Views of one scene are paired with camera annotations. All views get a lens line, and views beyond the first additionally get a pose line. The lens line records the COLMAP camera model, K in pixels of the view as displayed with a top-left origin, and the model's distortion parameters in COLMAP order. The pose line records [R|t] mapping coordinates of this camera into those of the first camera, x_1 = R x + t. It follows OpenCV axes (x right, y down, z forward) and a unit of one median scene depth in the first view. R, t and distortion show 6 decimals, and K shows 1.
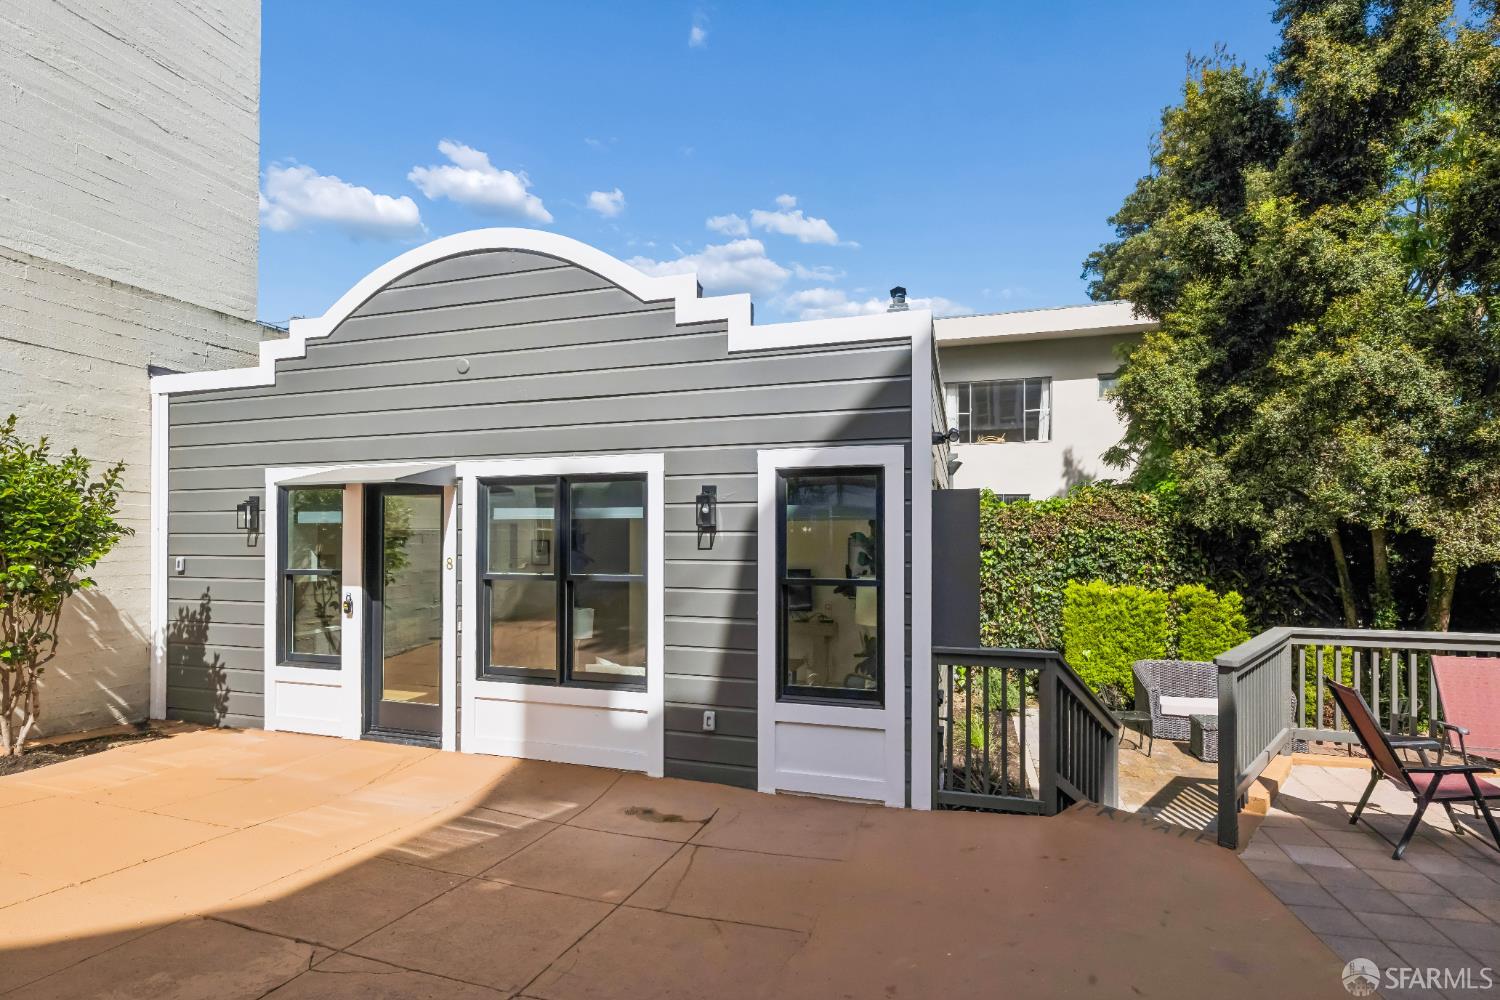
lens RADIAL K [[689.9, 0, 761.8], [0, 689.9, 531.1], [0, 0, 1]] dist [-0.004155, -0.000010]
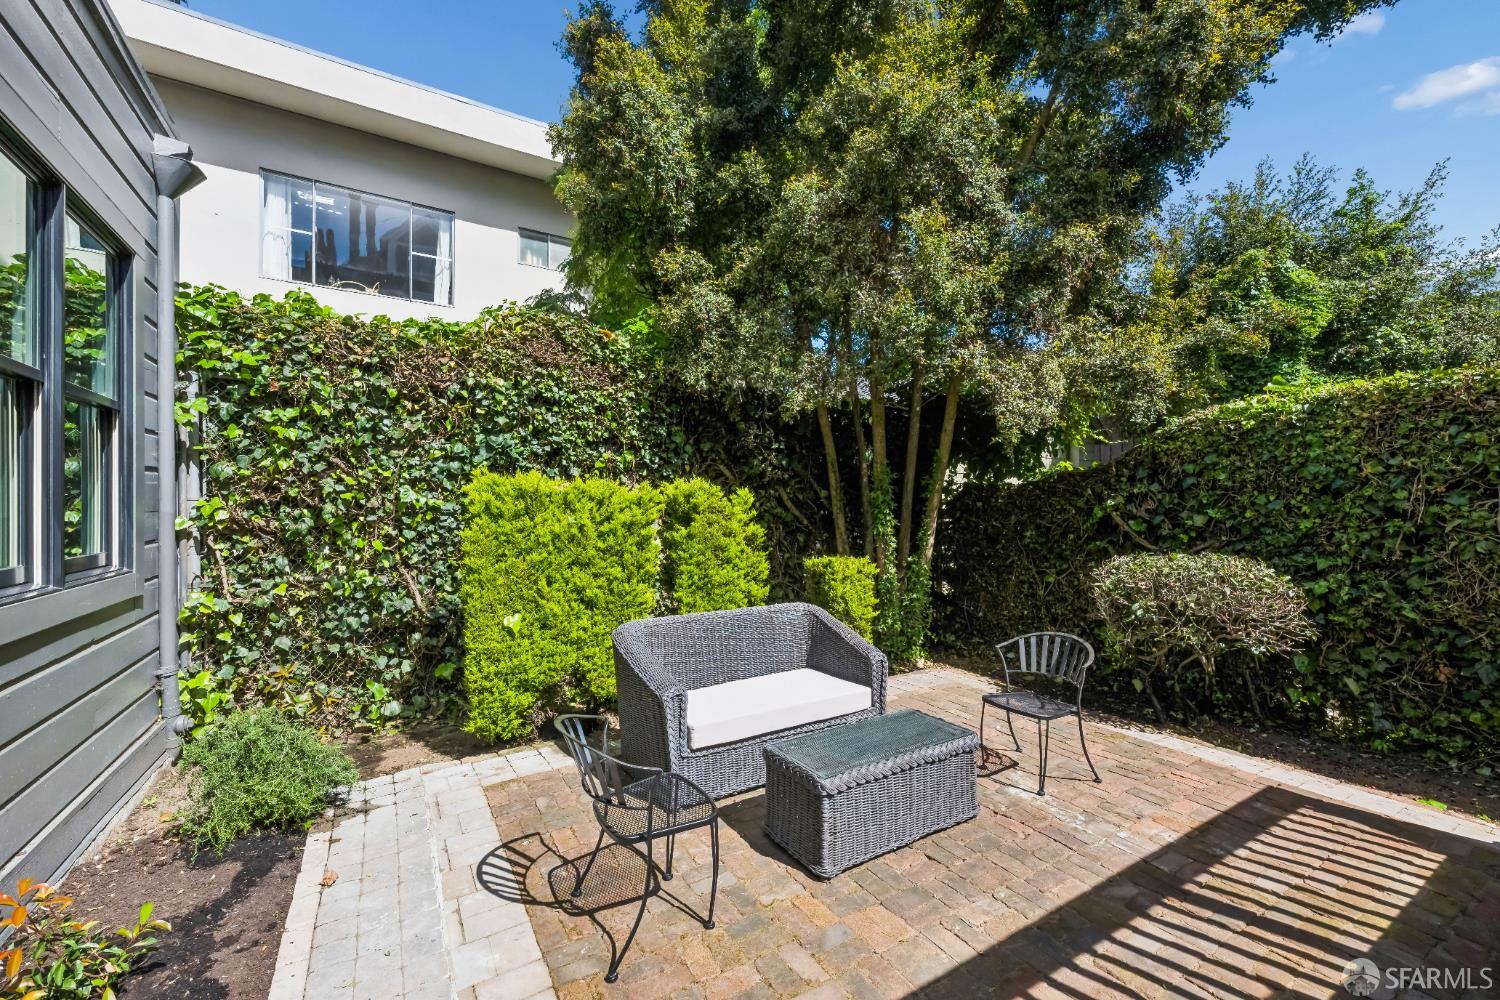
lens RADIAL K [[599.1, 0, 747.8], [0, 599.1, 502.1], [0, 0, 1]] dist [-0.000914, 0.000023]
pose [[0.666802, 0.004719, 0.745220, 0.261746], [-0.009219, 0.999956, 0.001917, 0.089959], [-0.745178, -0.008148, 0.666816, 0.580613]]
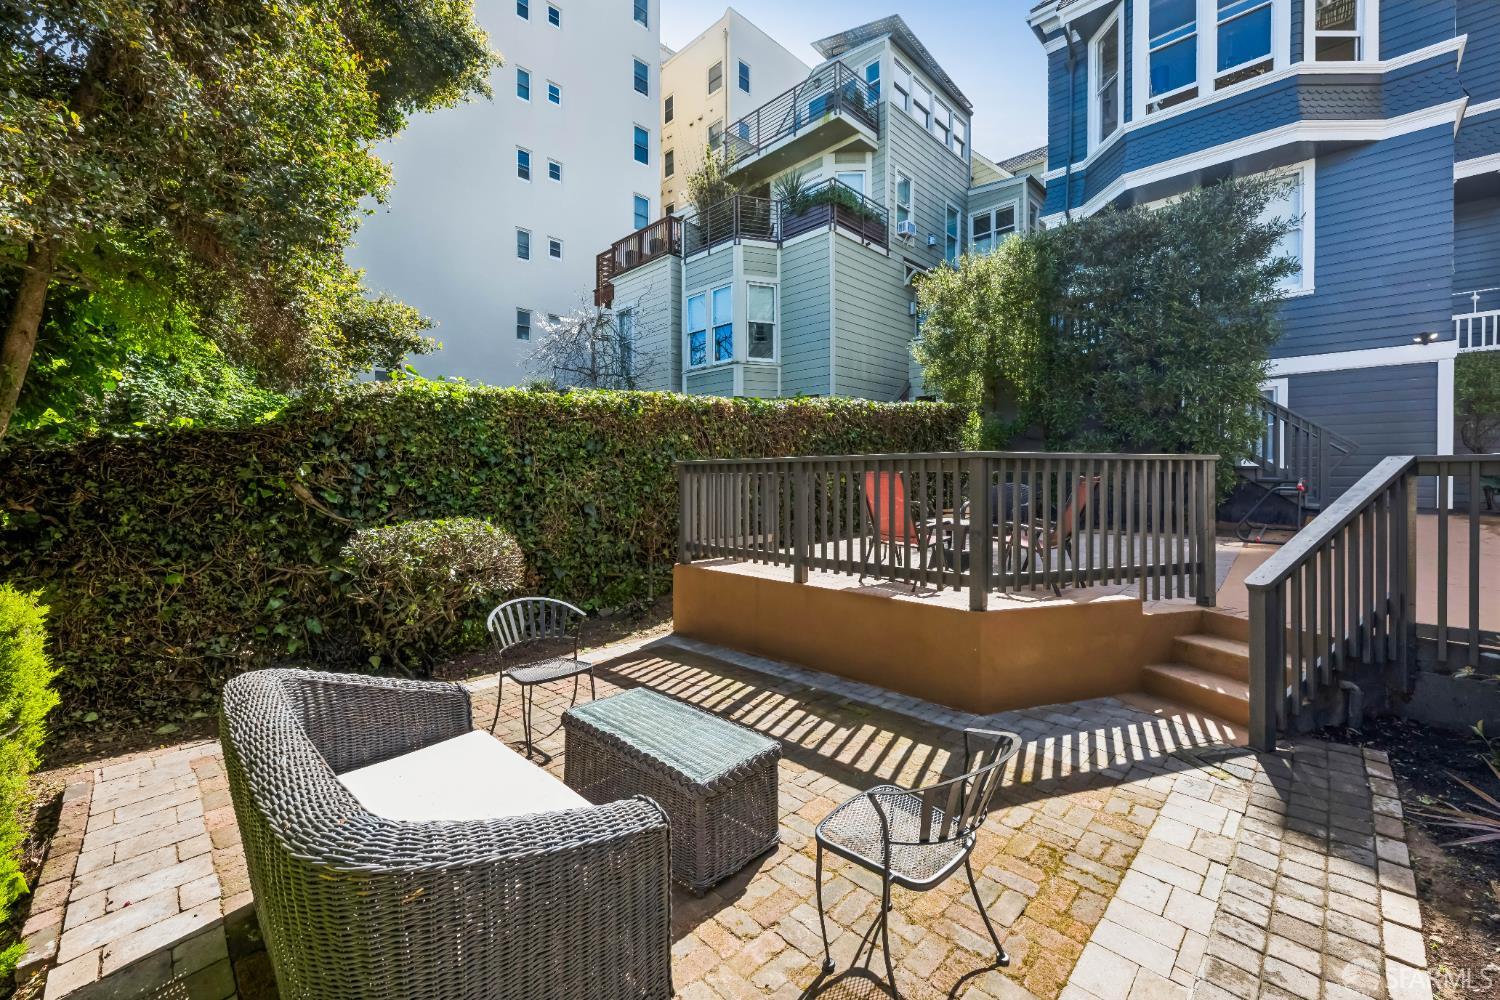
lens RADIAL K [[599.1, 0, 743.3], [0, 599.1, 485.8], [0, 0, 1]] dist [-0.000914, 0.000023]
pose [[-0.877848, -0.004287, 0.478920, 0.424810], [-0.003336, 0.999990, 0.002836, 0.100835], [-0.478928, 0.000892, -0.877854, 1.181885]]
